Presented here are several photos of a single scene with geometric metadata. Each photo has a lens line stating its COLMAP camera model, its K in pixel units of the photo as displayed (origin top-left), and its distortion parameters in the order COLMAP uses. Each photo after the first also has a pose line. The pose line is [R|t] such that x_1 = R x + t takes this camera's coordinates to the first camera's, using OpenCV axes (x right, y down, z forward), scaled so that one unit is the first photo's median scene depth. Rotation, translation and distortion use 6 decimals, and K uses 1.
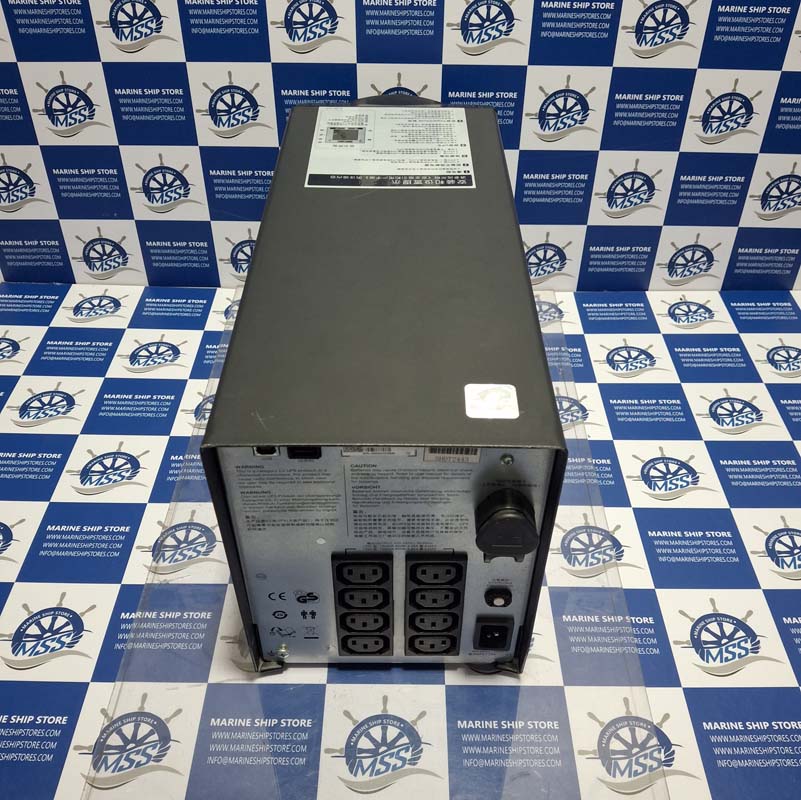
lens RADIAL K [[878.3, 0, 412.6], [0, 878.3, 400.1], [0, 0, 1]] dist [0.121586, -0.274675]
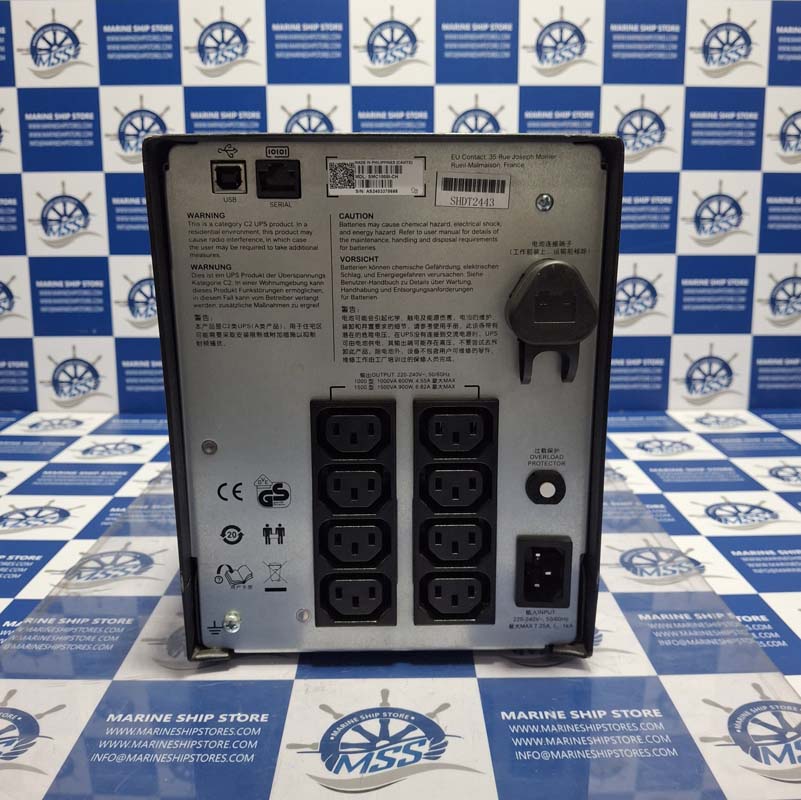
lens RADIAL K [[854.6, 0, 410.6], [0, 854.6, 400.1], [0, 0, 1]] dist [0.116685, -0.296400]
pose [[0.999754, -0.016715, 0.014610, -0.014540], [0.021832, 0.859602, -0.510497, 0.380995], [-0.004026, 0.510690, 0.859755, 0.284575]]
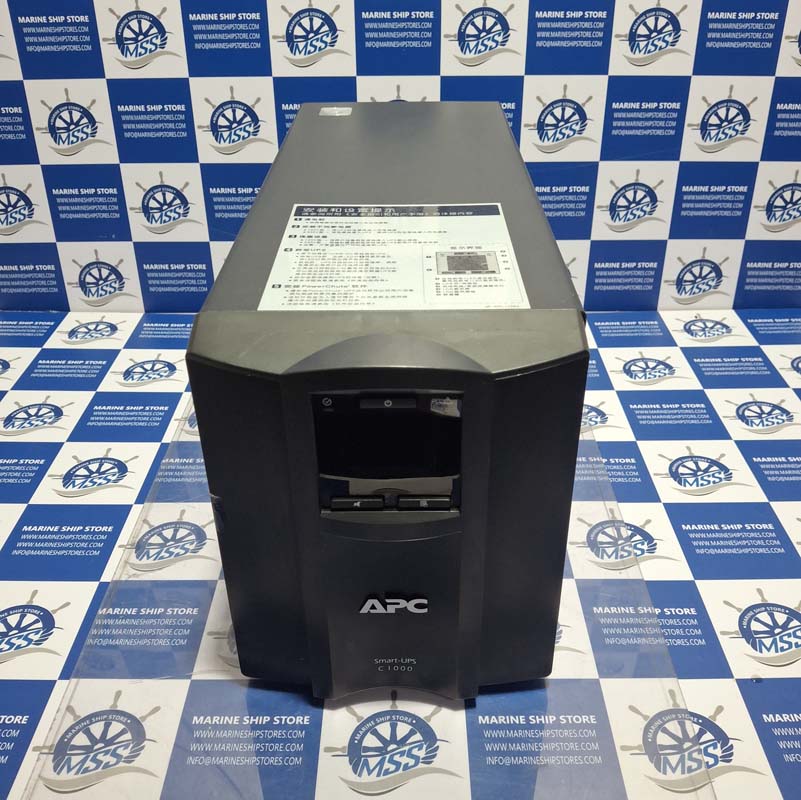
lens RADIAL K [[876.4, 0, 401.0], [0, 876.4, 380.8], [0, 0, 1]] dist [0.100460, -0.248552]
pose [[0.999782, -0.018026, -0.010523, -0.007356], [0.015707, 0.981762, -0.189465, 0.160484], [0.013747, 0.189258, 0.981831, 0.074705]]
